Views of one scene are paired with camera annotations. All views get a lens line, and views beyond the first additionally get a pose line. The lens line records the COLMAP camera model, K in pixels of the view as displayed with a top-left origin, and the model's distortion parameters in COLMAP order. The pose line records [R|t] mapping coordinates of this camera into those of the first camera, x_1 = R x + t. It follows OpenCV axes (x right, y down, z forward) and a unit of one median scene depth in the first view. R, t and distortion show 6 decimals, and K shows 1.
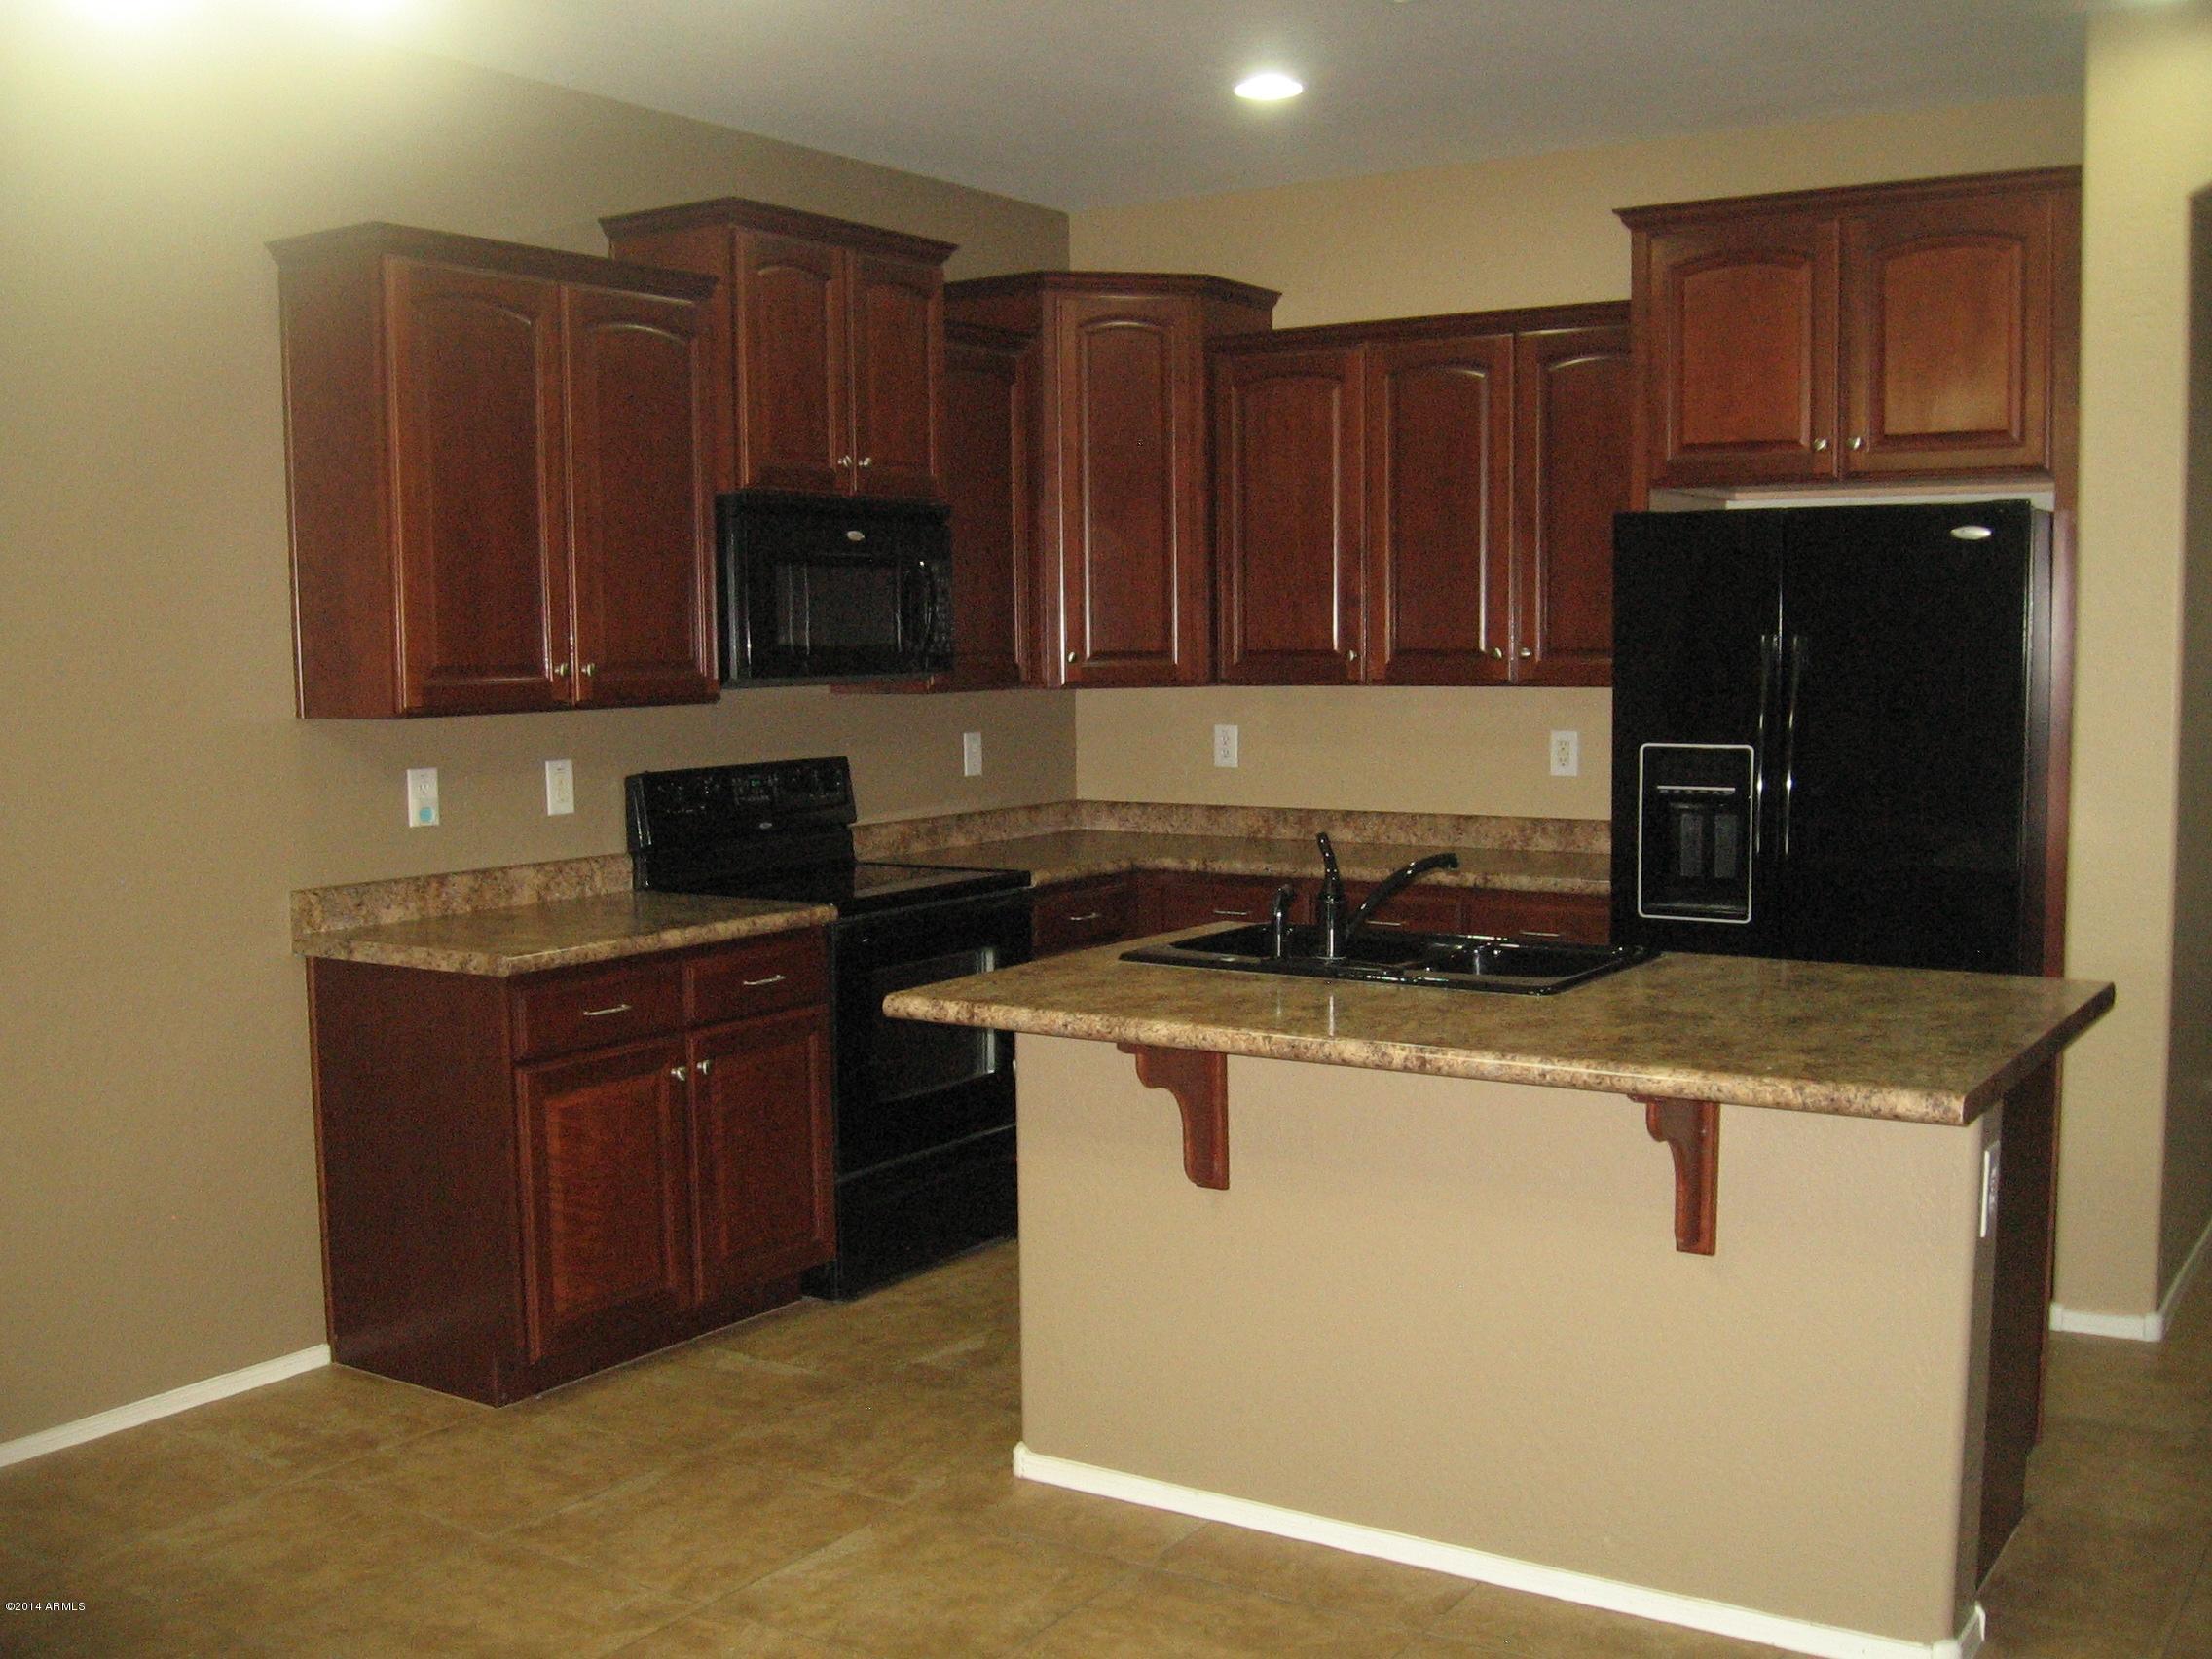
lens RADIAL K [[2333.5, 0, 1107.8], [0, 2333.5, 882.1], [0, 0, 1]] dist [-0.085283, -0.005758]
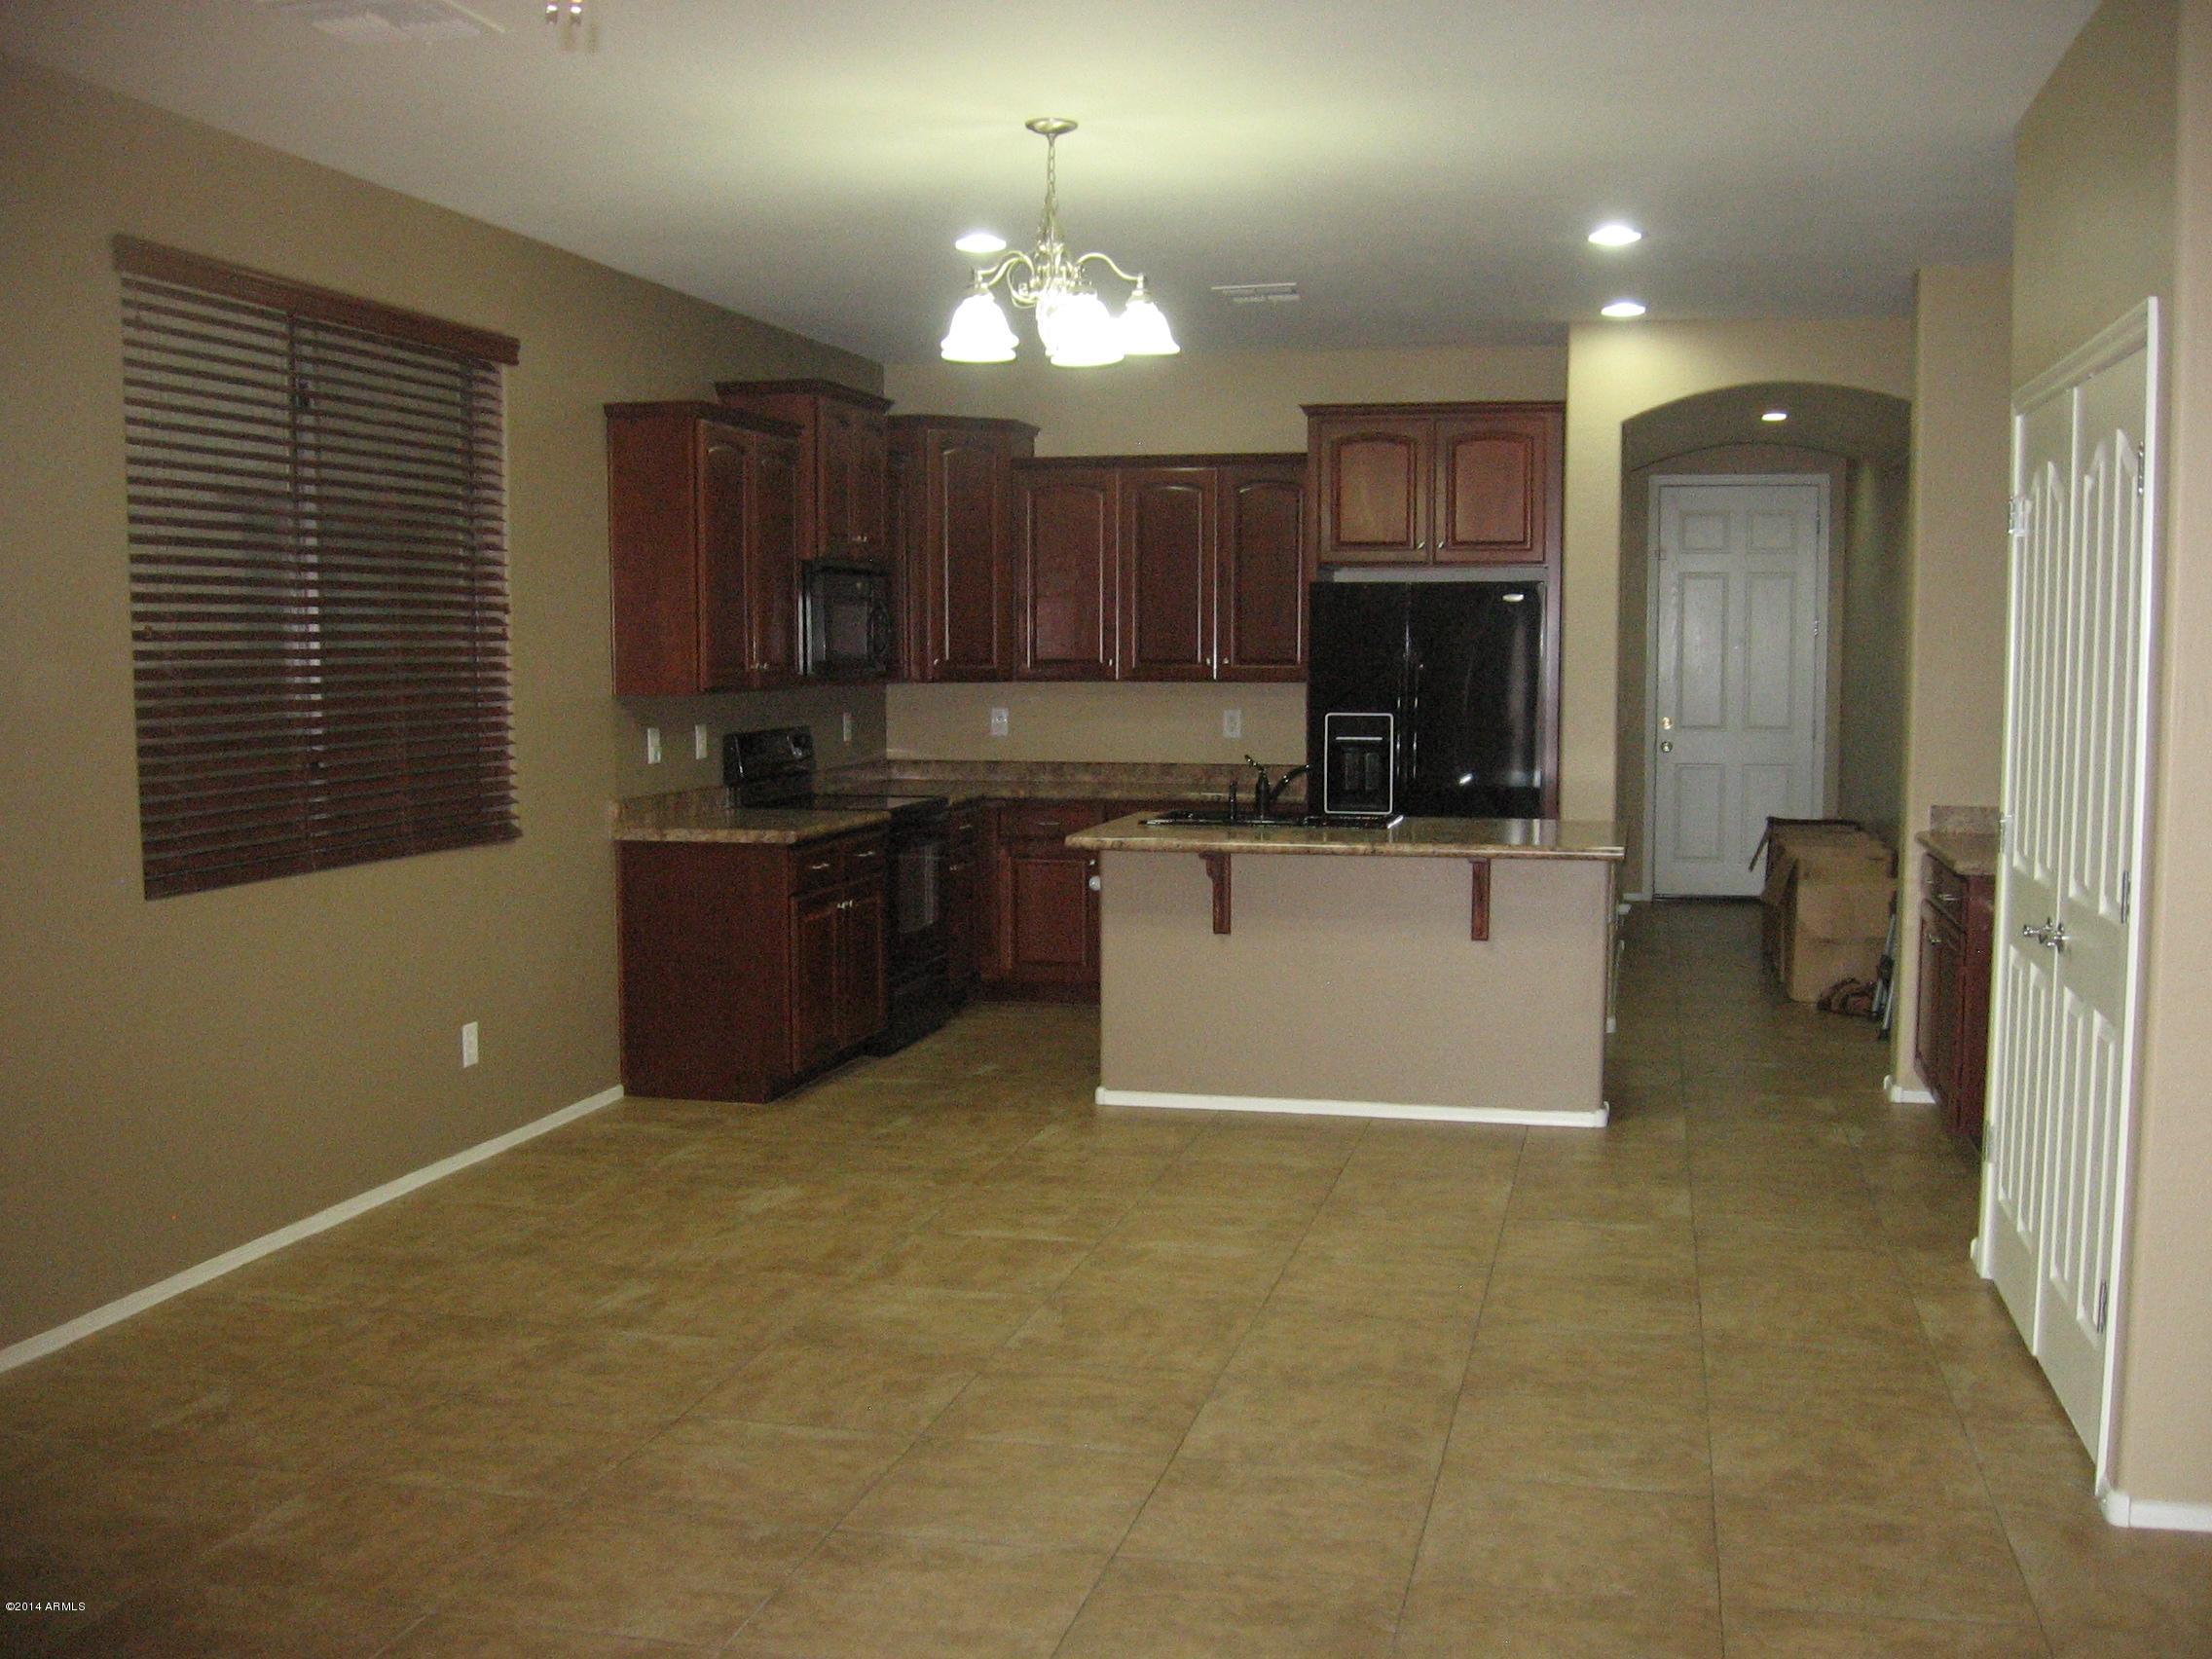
lens RADIAL K [[2333.5, 0, 1107.8], [0, 2333.5, 882.1], [0, 0, 1]] dist [-0.085283, -0.005758]
pose [[0.941364, -0.024233, 0.336522, -0.529330], [0.025893, 0.999665, -0.000445, 0.065022], [-0.336398, 0.009132, 0.941676, -0.609409]]
